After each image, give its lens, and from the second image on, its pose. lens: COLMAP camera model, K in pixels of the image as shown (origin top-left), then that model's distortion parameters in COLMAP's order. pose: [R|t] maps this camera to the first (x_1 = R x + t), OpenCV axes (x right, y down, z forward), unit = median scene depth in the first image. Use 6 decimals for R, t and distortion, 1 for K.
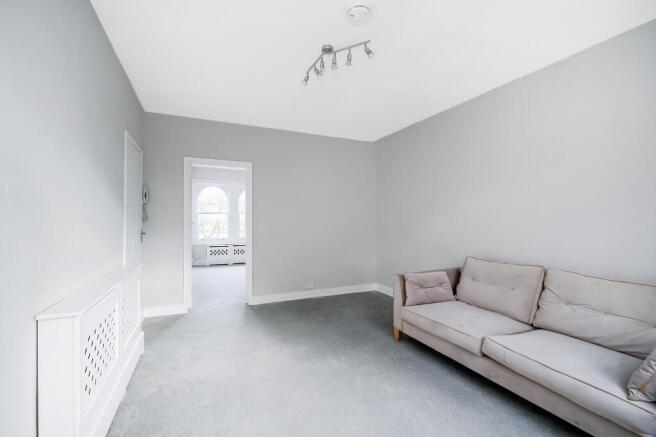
lens RADIAL K [[291.3, 0, 327.5], [0, 291.3, 218.6], [0, 0, 1]] dist [-0.014013, -0.000599]
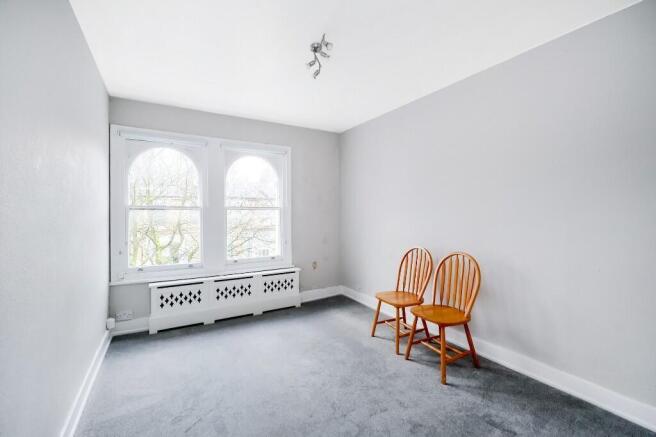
lens RADIAL K [[291.3, 0, 328.8], [0, 291.3, 218.9], [0, 0, 1]] dist [-0.014013, -0.000599]
pose [[0.996348, -0.009889, 0.084811, -0.187271], [0.009822, 0.999951, 0.001209, -0.000830], [-0.084819, -0.000372, 0.996396, 0.545171]]
